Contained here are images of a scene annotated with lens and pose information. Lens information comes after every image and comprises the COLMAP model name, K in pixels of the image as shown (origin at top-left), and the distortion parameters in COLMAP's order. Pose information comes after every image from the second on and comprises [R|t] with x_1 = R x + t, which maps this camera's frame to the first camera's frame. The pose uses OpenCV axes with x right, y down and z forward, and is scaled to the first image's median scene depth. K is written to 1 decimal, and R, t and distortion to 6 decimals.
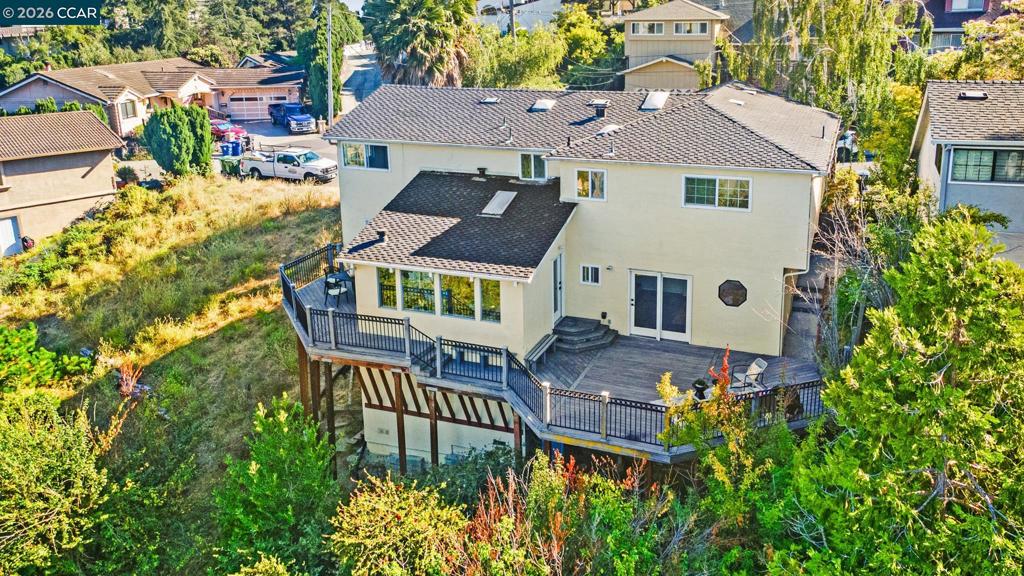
lens RADIAL K [[792.4, 0, 562.6], [0, 792.4, 211.8], [0, 0, 1]] dist [0.009277, 0.009042]
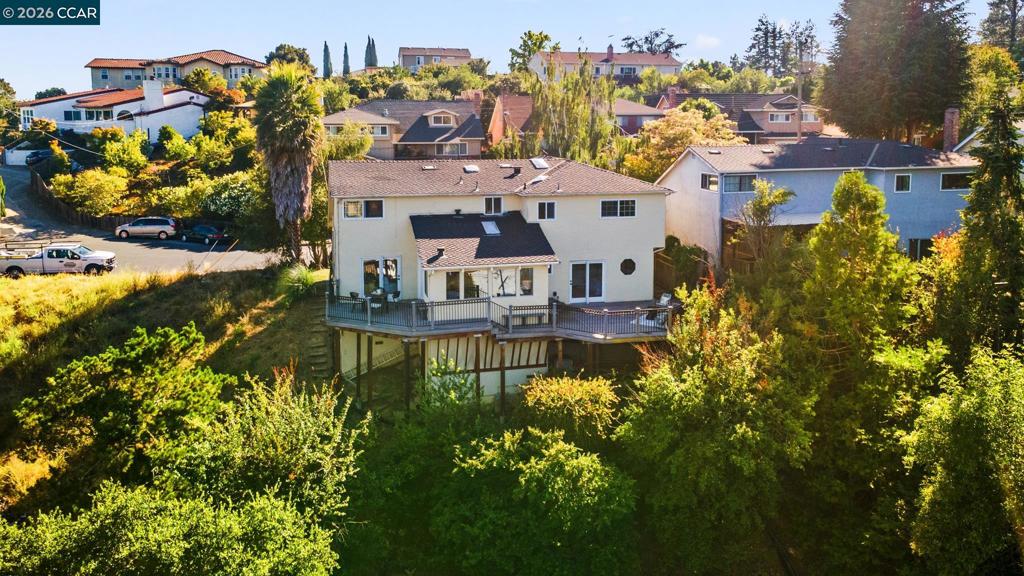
lens RADIAL K [[791.8, 0, 509.3], [0, 791.8, 196.8], [0, 0, 1]] dist [0.025729, 0.002921]
pose [[0.829546, -0.042731, 0.556802, -0.847600], [0.131241, 0.984060, -0.120007, 0.111401], [-0.542798, 0.172626, 0.821931, -0.268450]]
